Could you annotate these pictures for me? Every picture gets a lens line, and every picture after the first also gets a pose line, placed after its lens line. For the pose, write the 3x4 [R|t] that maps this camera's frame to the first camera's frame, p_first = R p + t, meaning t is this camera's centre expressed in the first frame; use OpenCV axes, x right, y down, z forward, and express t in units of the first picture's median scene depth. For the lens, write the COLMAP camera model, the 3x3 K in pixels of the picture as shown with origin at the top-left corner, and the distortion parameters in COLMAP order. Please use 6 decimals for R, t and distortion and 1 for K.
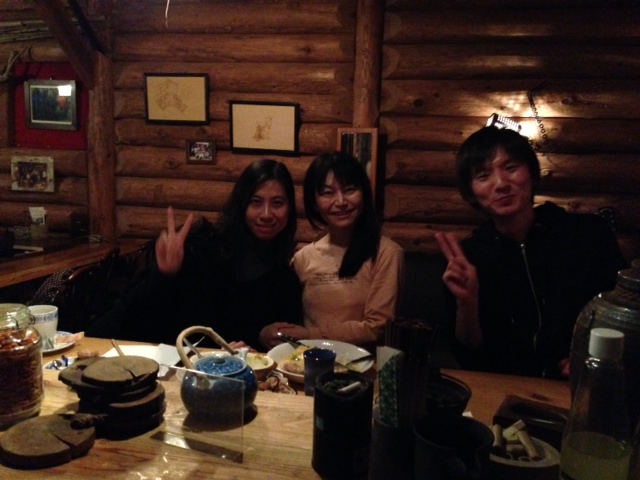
lens RADIAL K [[576.3, 0, 320.0], [0, 576.3, 240.0], [0, 0, 1]] dist [0.128533, -0.230515]
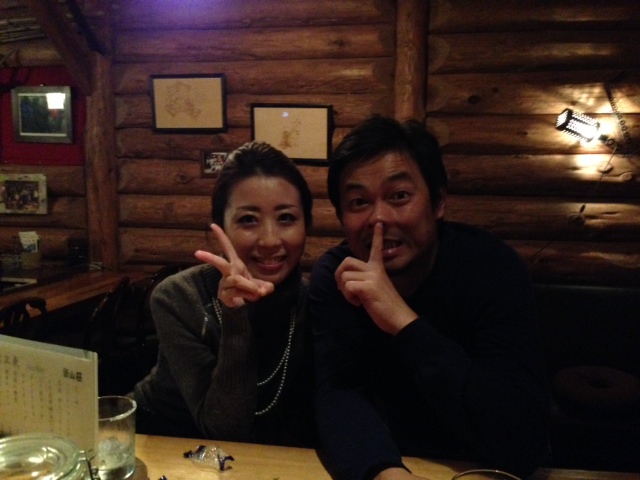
lens RADIAL K [[576.3, 0, 320.0], [0, 576.3, 240.0], [0, 0, 1]] dist [0.128533, -0.230515]
pose [[0.999416, -0.026382, 0.021700, -0.074850], [0.026903, 0.999349, -0.024052, -0.012329], [-0.021051, 0.024622, 0.999475, 0.132420]]
